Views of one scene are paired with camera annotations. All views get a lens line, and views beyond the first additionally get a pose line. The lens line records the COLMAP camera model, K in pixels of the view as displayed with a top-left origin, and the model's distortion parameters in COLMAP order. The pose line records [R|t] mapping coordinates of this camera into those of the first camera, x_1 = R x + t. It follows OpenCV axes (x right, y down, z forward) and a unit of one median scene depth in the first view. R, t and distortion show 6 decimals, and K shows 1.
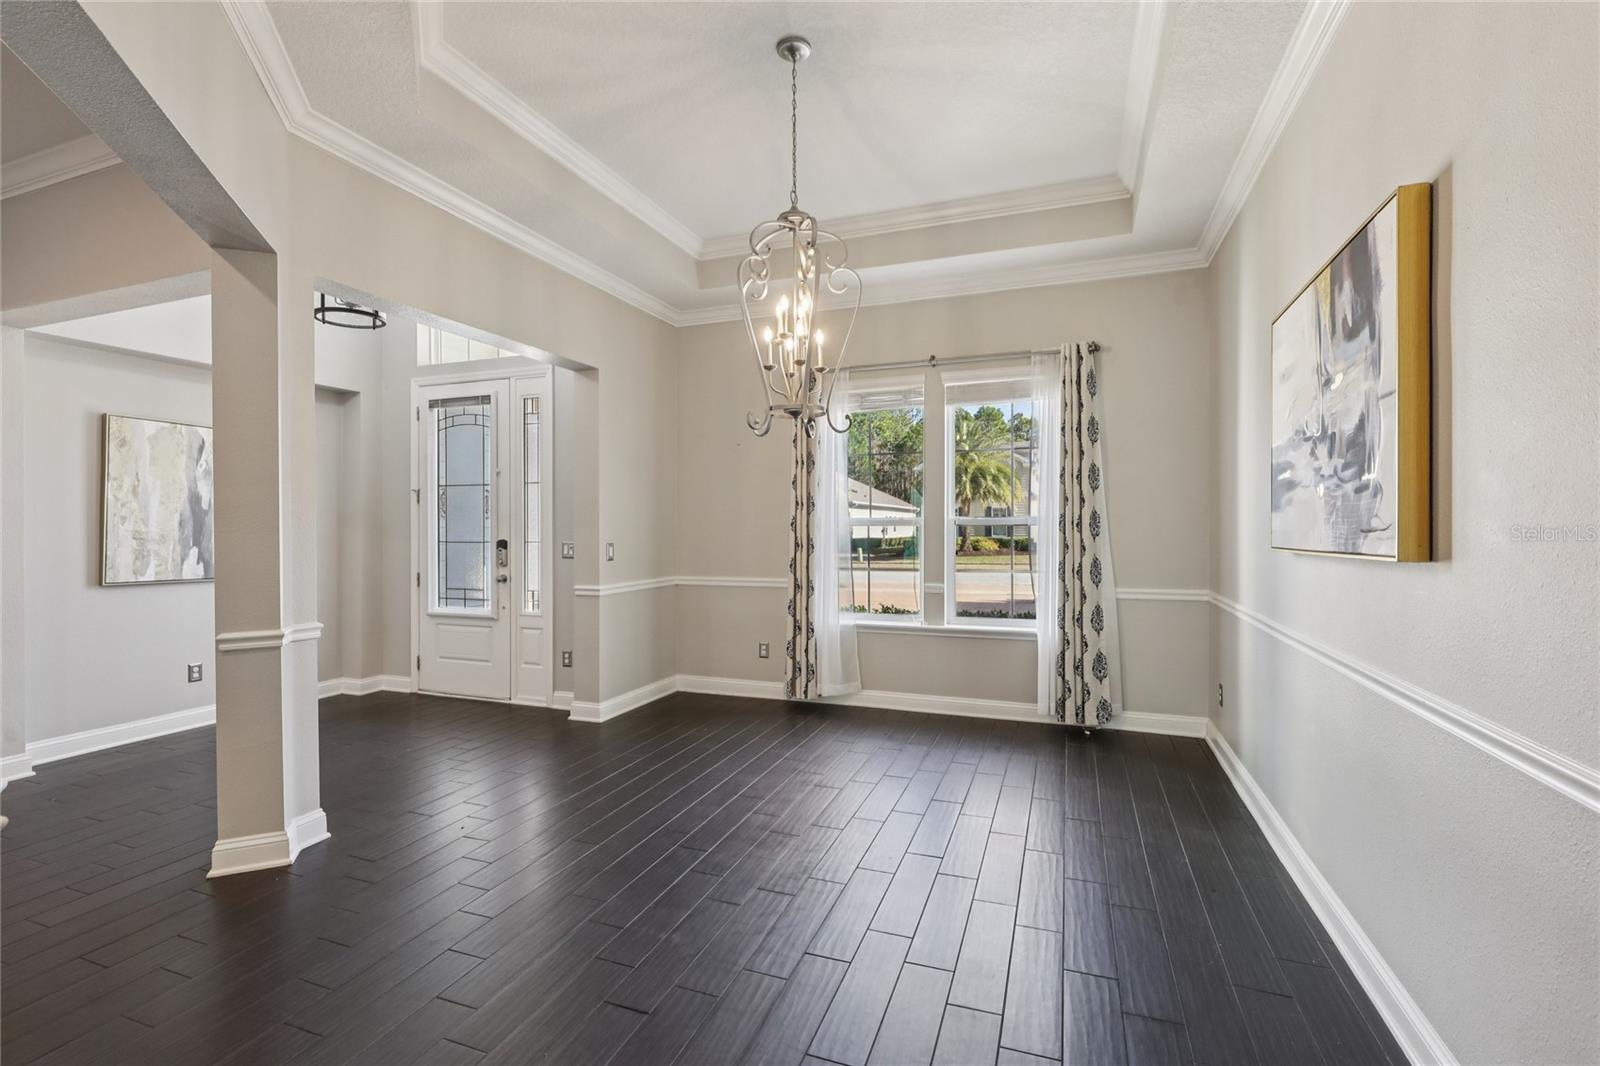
lens RADIAL K [[725.7, 0, 797.0], [0, 725.7, 531.5], [0, 0, 1]] dist [0.003394, -0.001652]
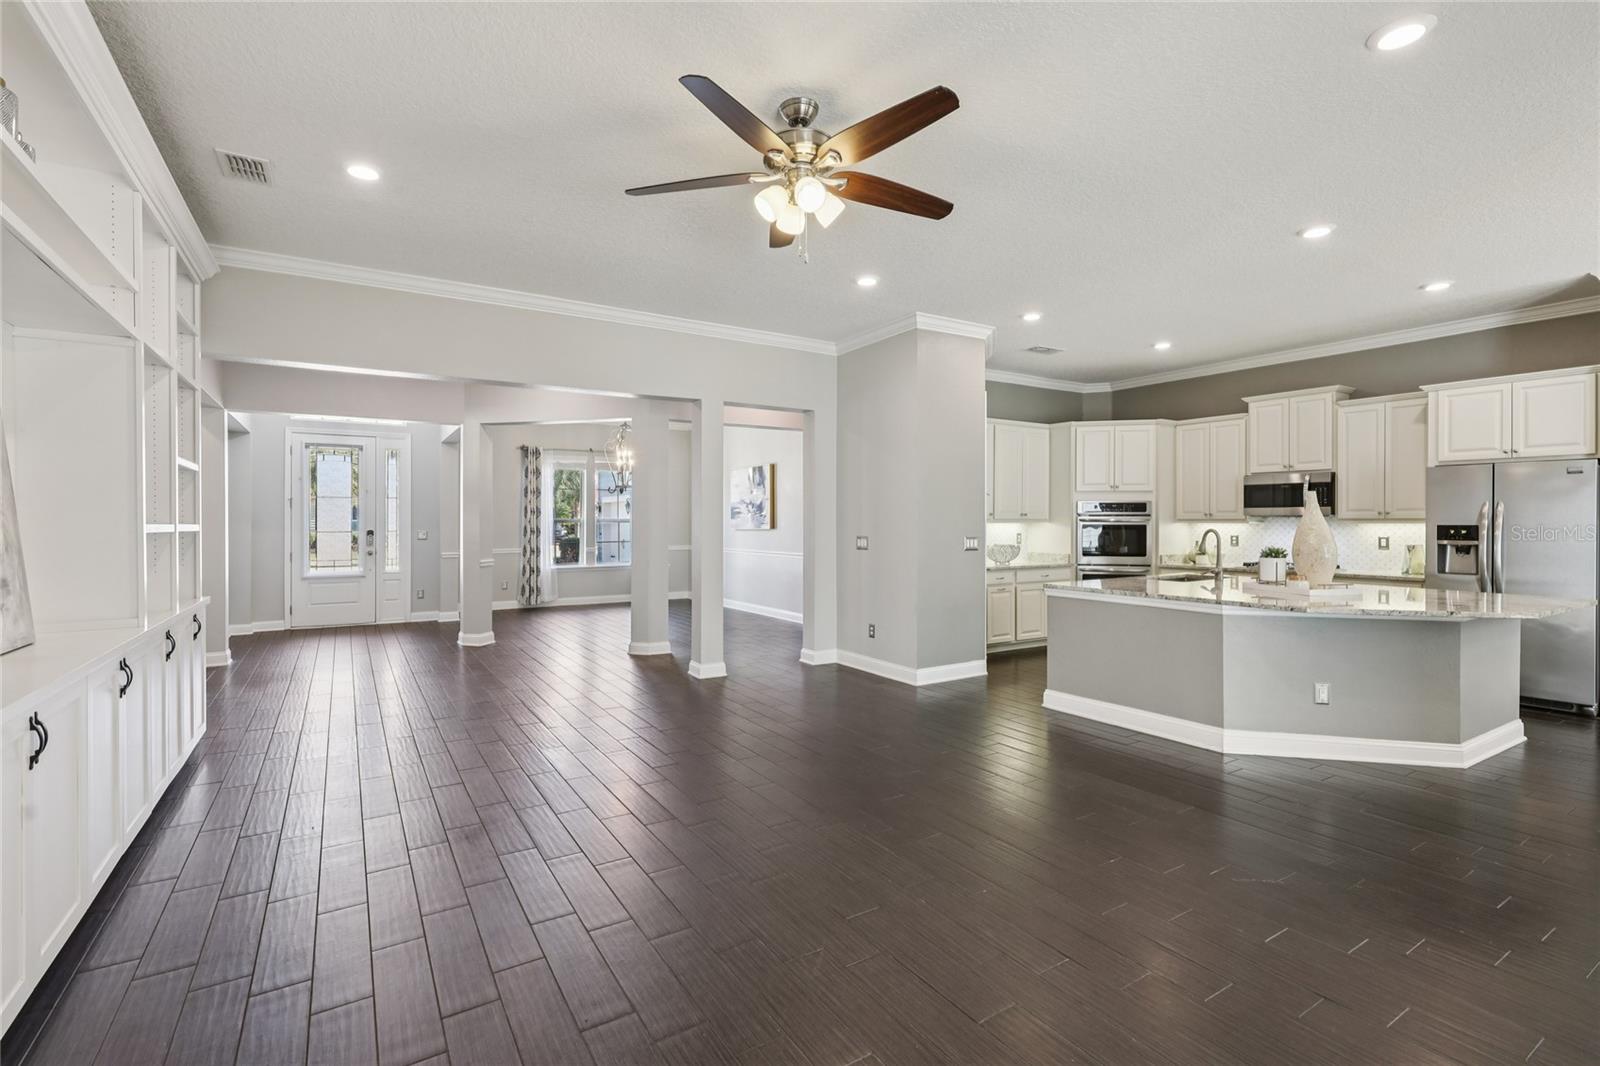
lens RADIAL K [[725.7, 0, 797.1], [0, 725.7, 528.1], [0, 0, 1]] dist [0.003394, -0.001652]
pose [[0.603921, -0.004775, 0.797030, -1.216888], [0.004355, 0.999987, 0.002692, 0.006567], [-0.797032, 0.001845, 0.603934, -0.886260]]
